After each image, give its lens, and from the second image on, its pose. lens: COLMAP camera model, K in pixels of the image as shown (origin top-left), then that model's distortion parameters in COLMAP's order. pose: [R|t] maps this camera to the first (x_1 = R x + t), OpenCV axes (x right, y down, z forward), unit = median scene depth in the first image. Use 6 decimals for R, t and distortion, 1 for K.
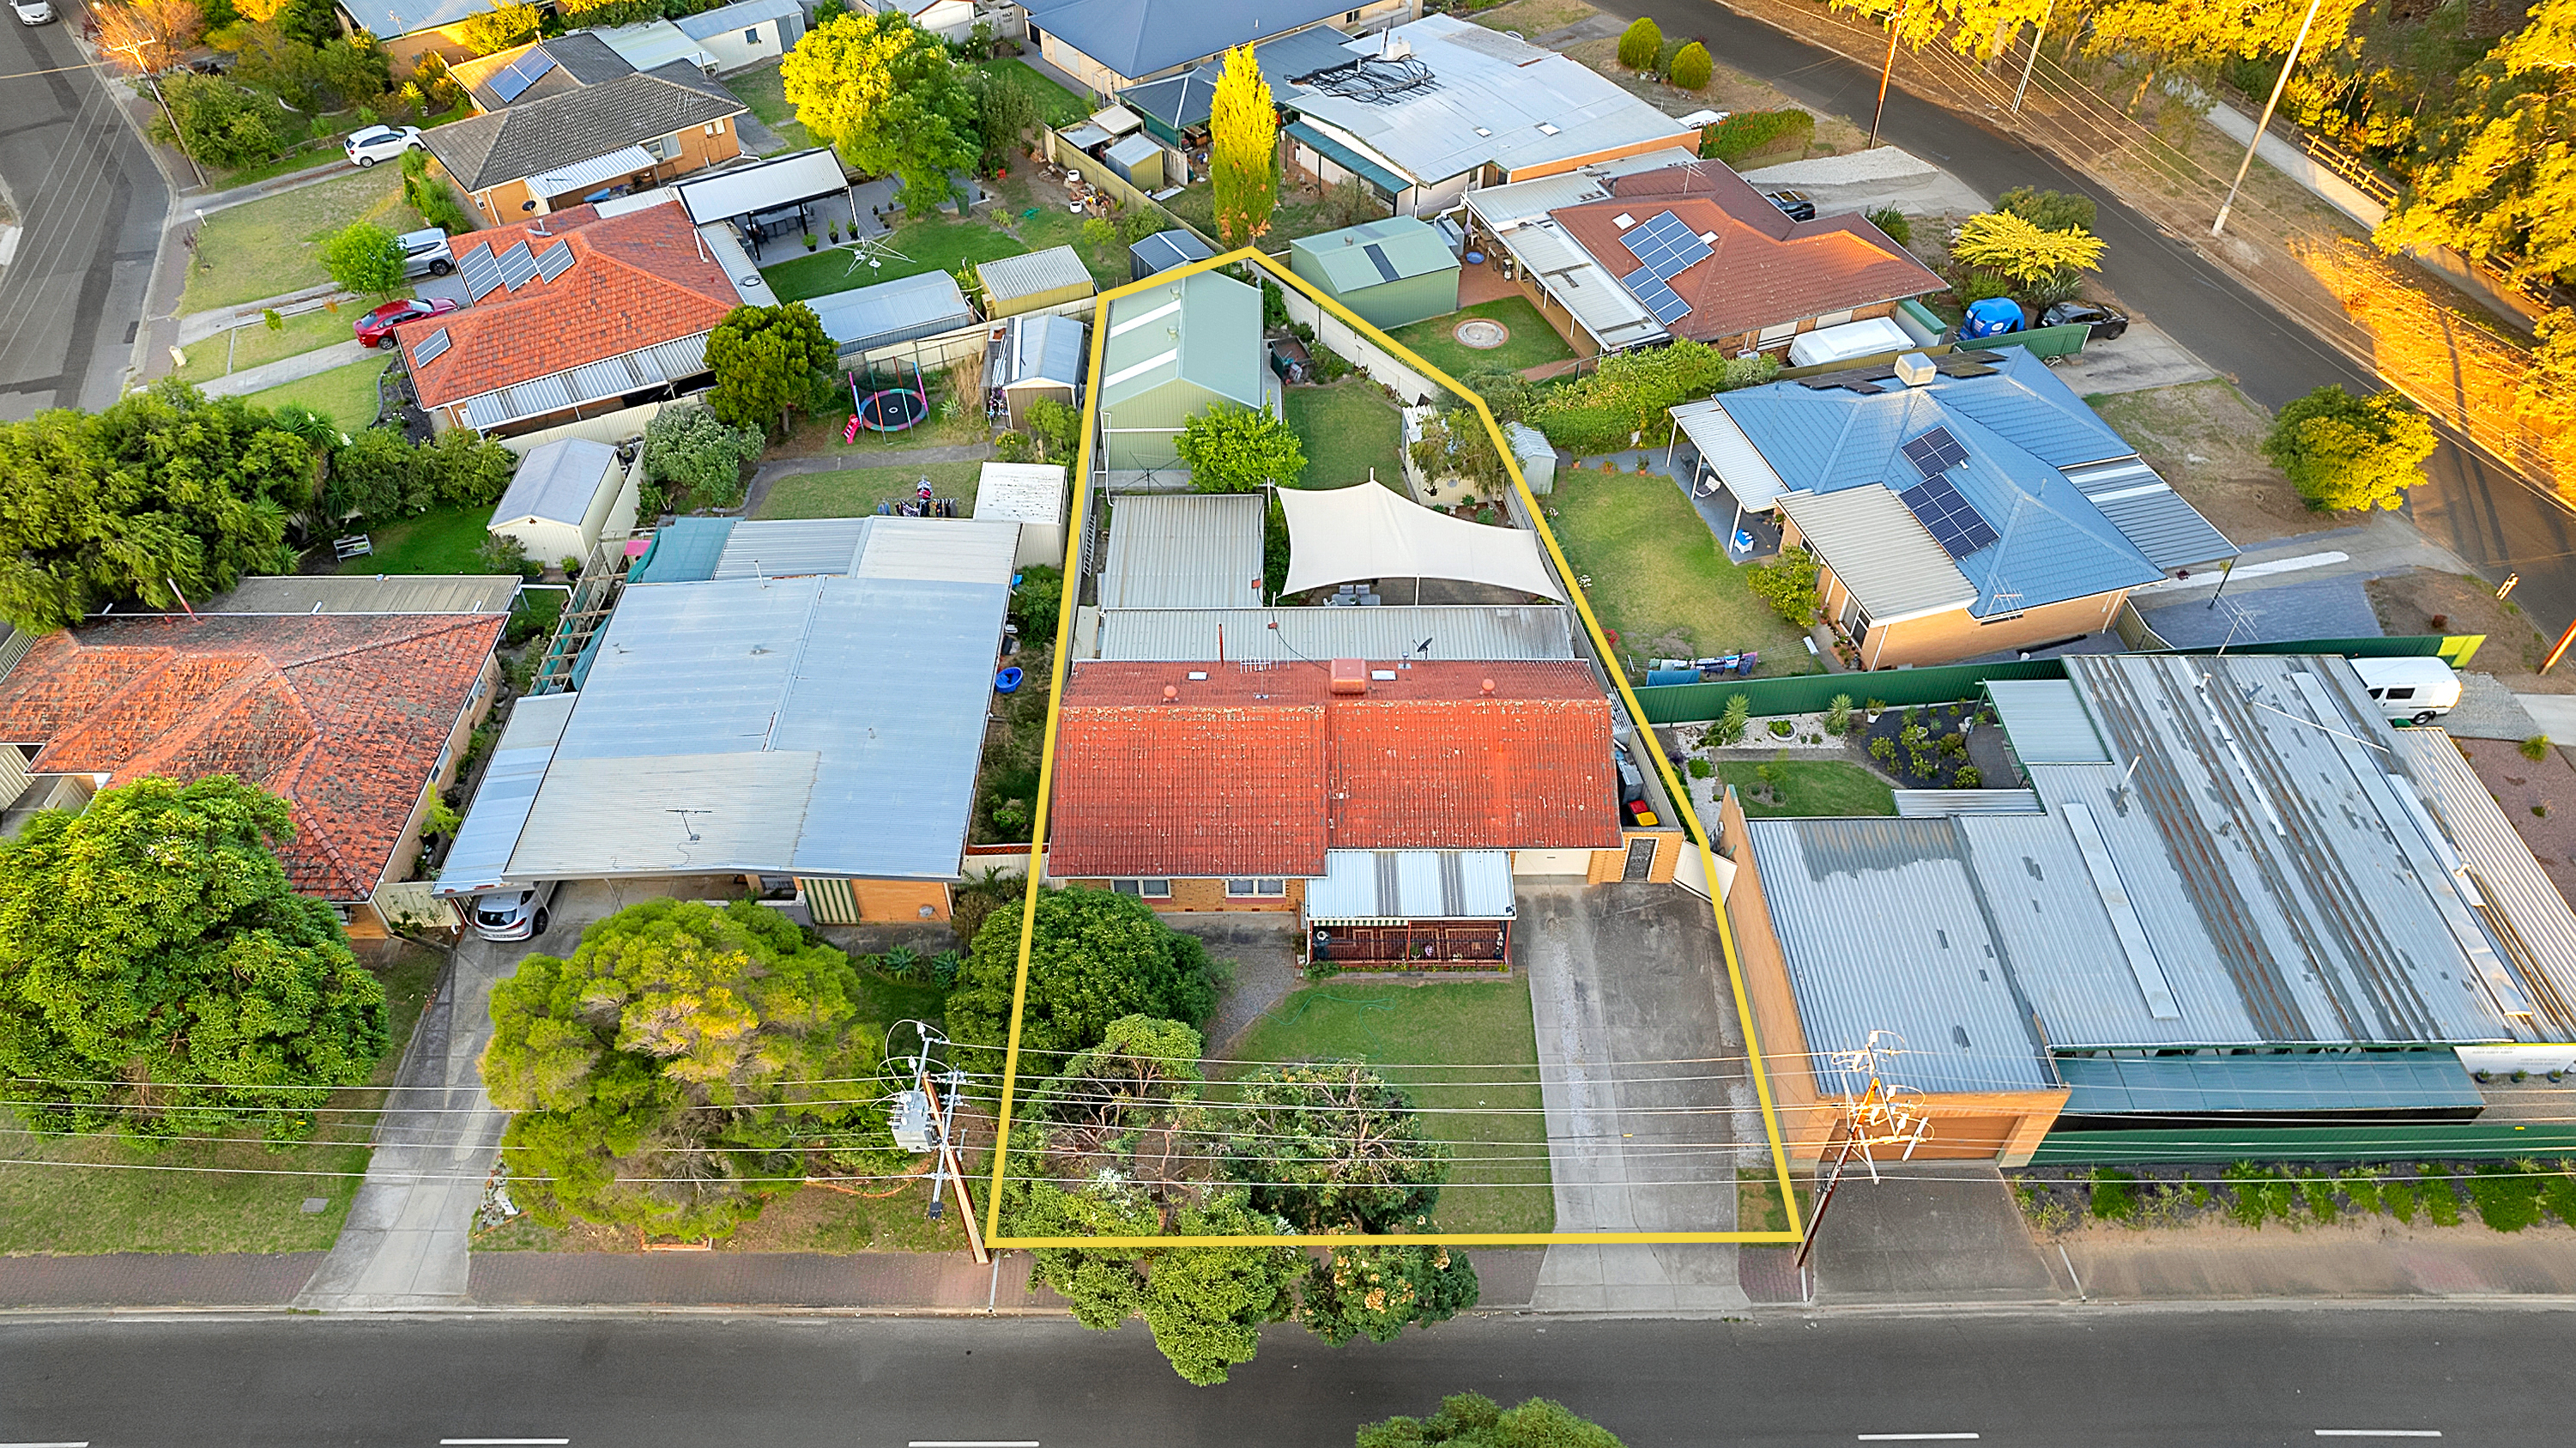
lens RADIAL K [[1694.8, 0, 1279.4], [0, 1694.8, 716.1], [0, 0, 1]] dist [-0.047096, 0.031658]
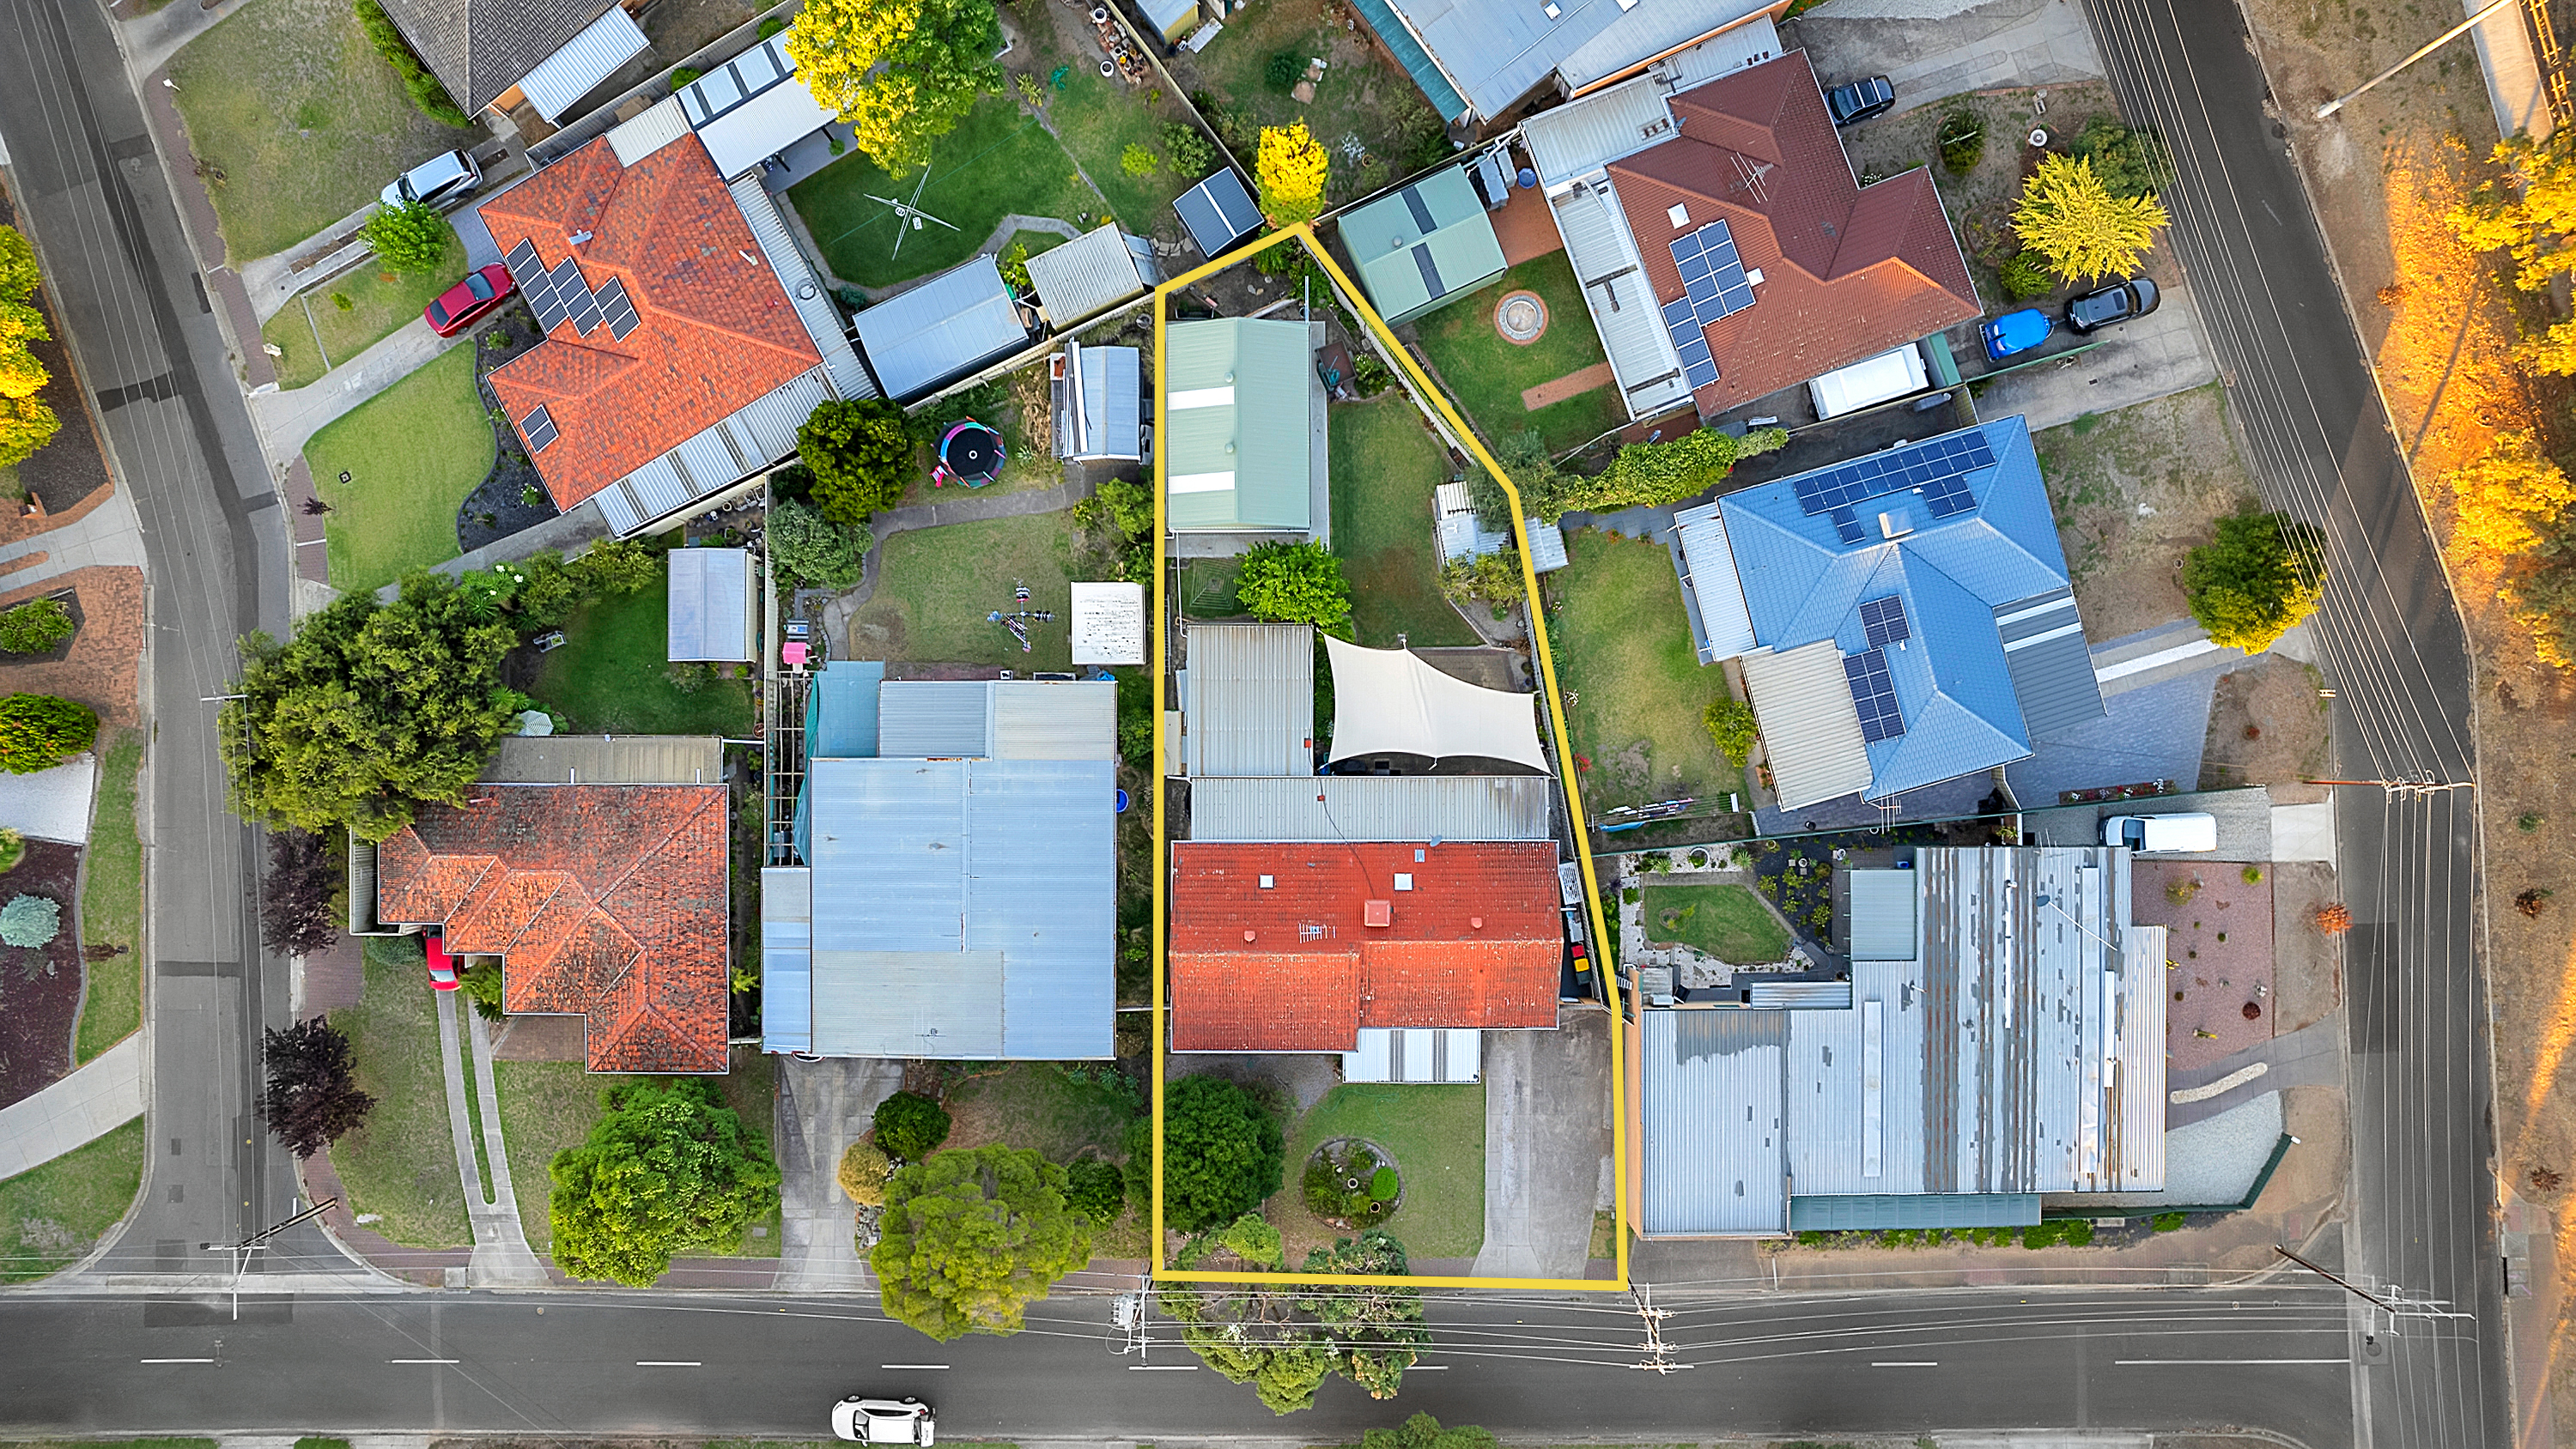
lens RADIAL K [[1694.3, 0, 1276.6], [0, 1694.3, 727.8], [0, 0, 1]] dist [-0.047096, 0.031658]
pose [[0.999978, 0.001575, -0.006474, -0.030832], [0.003508, 0.701674, 0.712489, -1.057640], [0.005665, -0.712496, 0.701653, 0.132583]]
